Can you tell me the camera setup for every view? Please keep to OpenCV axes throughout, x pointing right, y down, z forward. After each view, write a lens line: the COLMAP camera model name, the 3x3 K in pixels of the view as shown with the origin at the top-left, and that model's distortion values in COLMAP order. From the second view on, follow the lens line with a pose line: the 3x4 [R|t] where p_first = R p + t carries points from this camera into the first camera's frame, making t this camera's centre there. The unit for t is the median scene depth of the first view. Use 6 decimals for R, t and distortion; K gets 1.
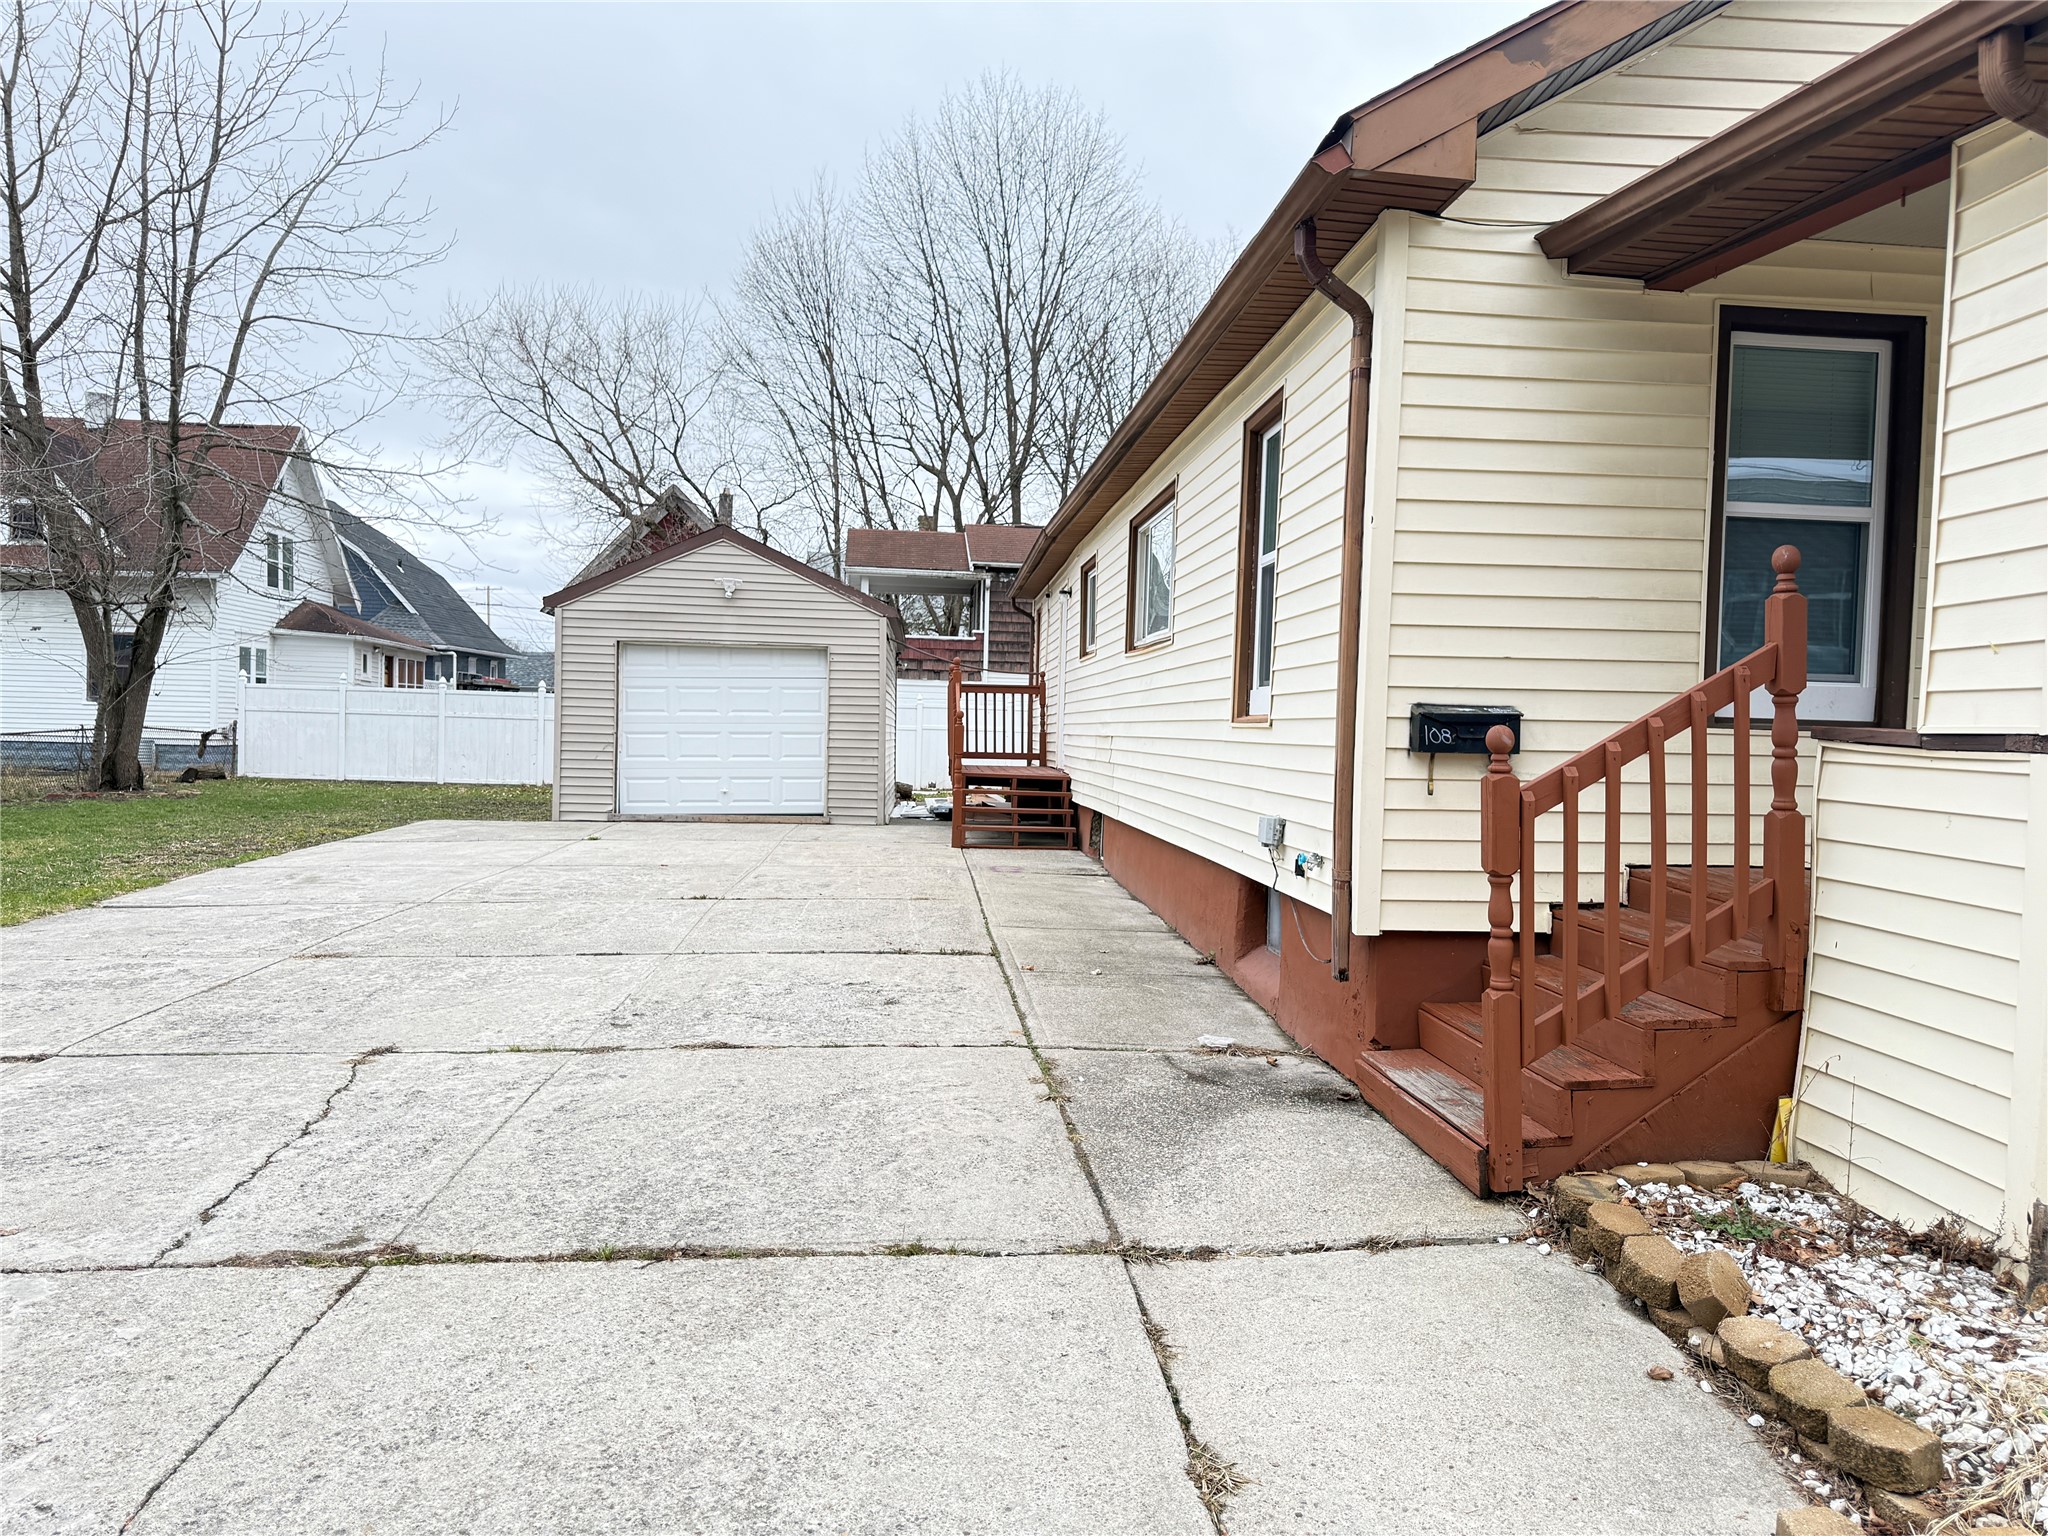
lens RADIAL K [[1438.1, 0, 1027.5], [0, 1438.1, 761.2], [0, 0, 1]] dist [-0.027410, -0.001336]
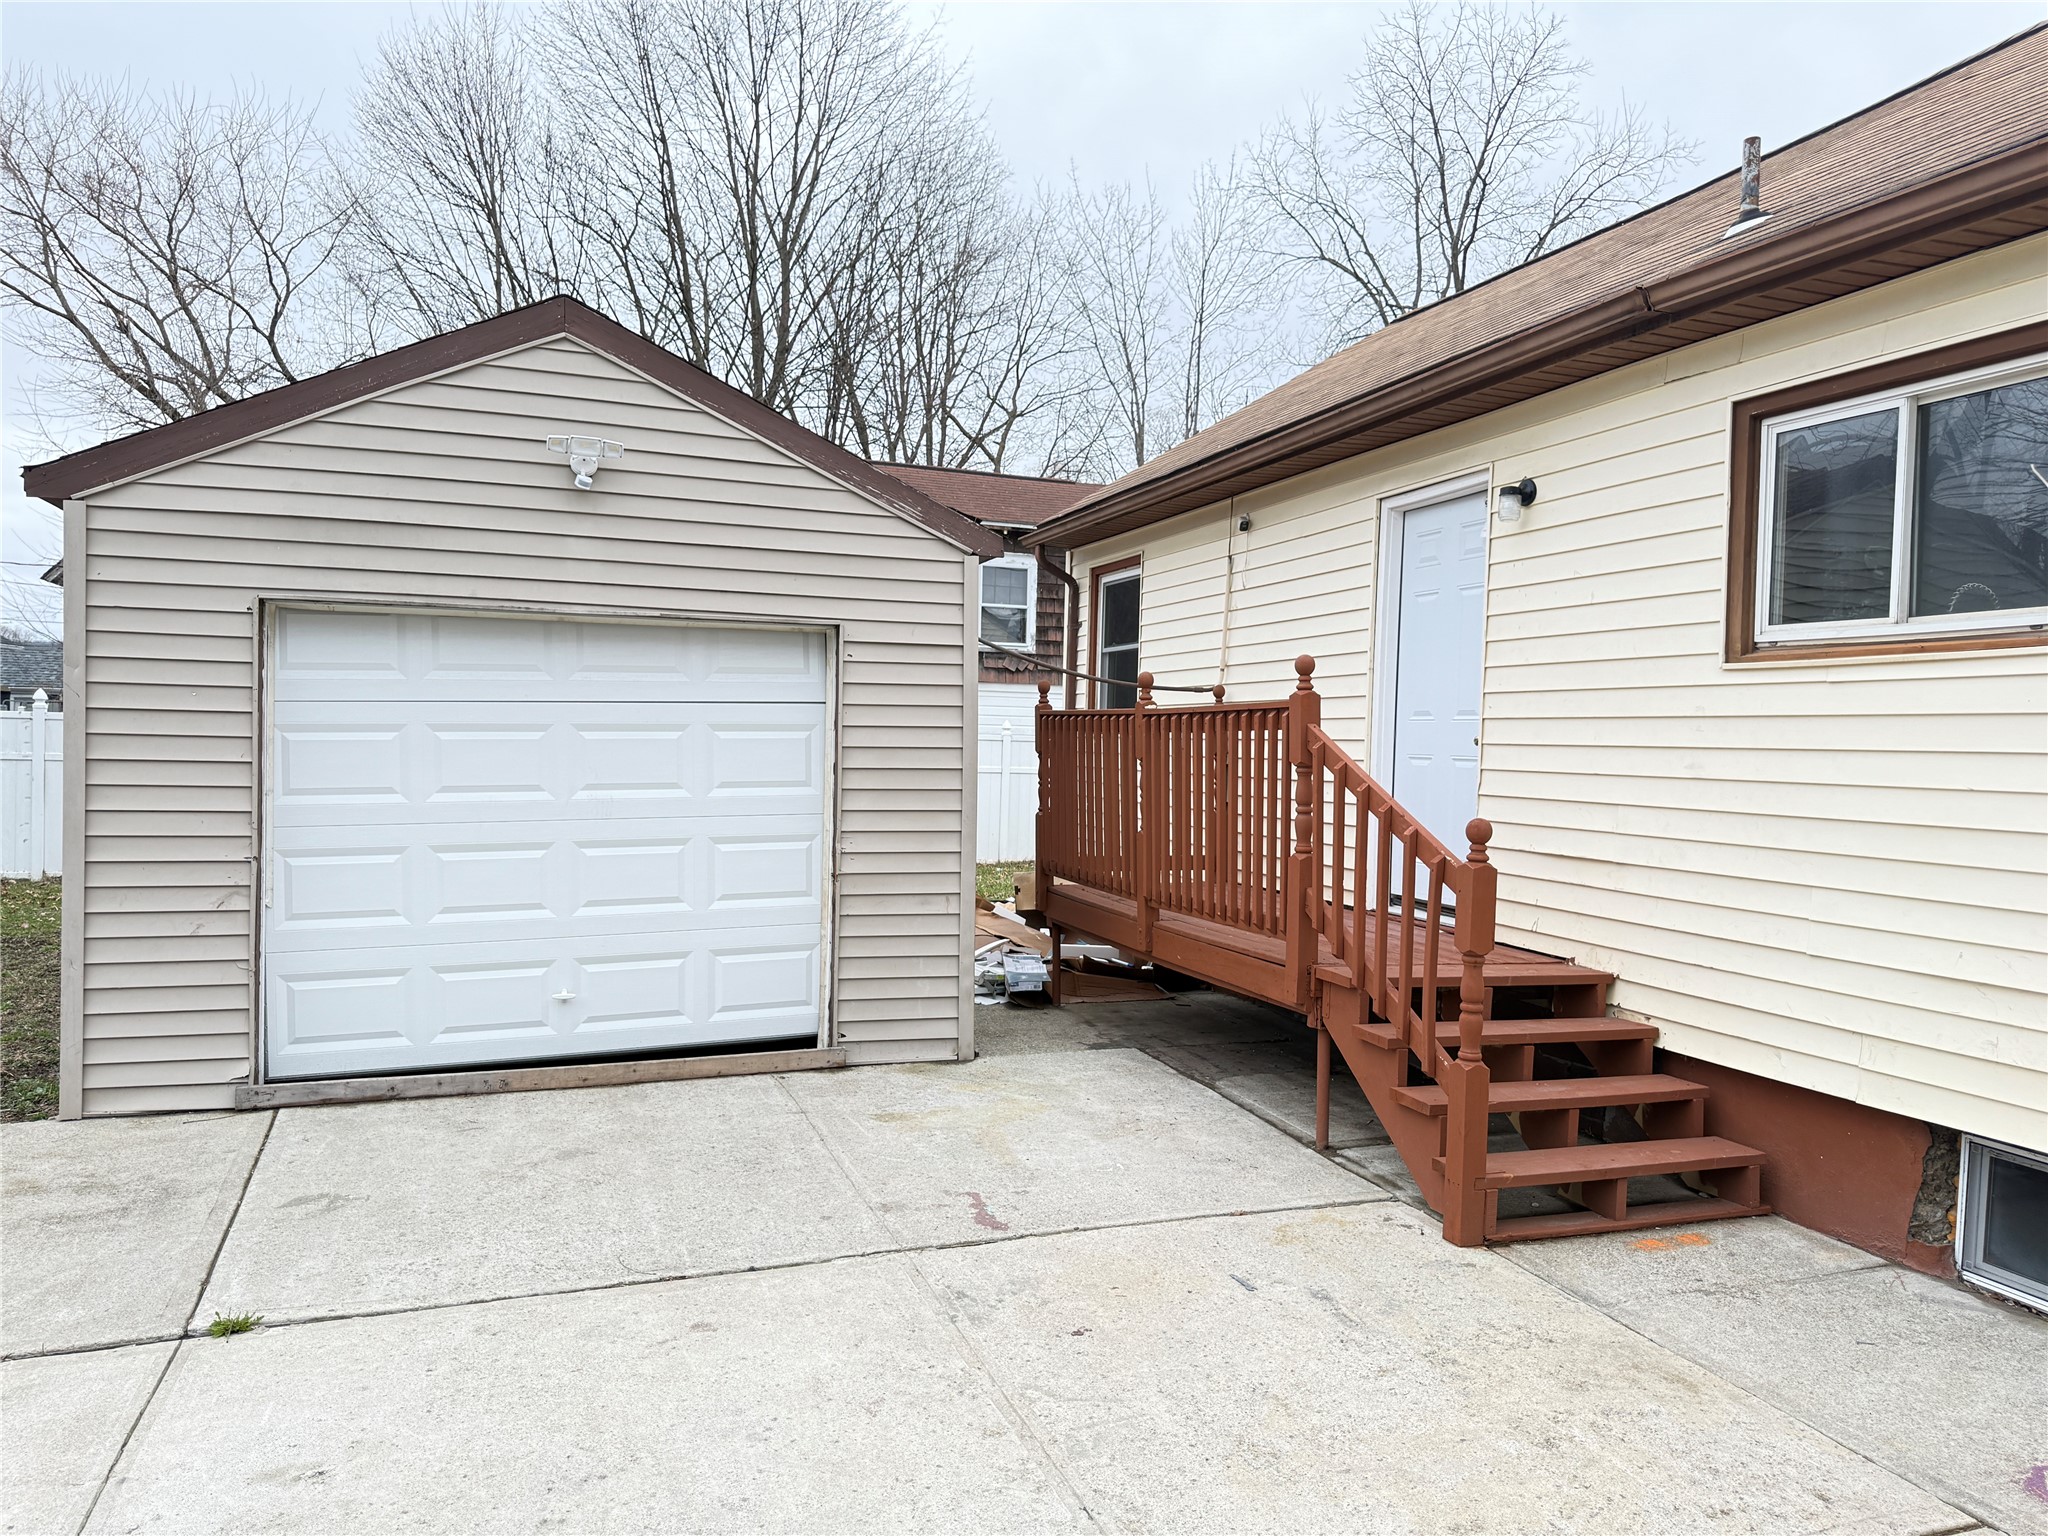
lens RADIAL K [[1438.1, 0, 1027.5], [0, 1438.1, 761.2], [0, 0, 1]] dist [-0.027410, -0.001336]
pose [[0.962230, -0.008661, 0.272100, -0.117350], [0.008631, 0.999962, 0.001305, -0.025084], [-0.272101, 0.001093, 0.962268, 0.358653]]
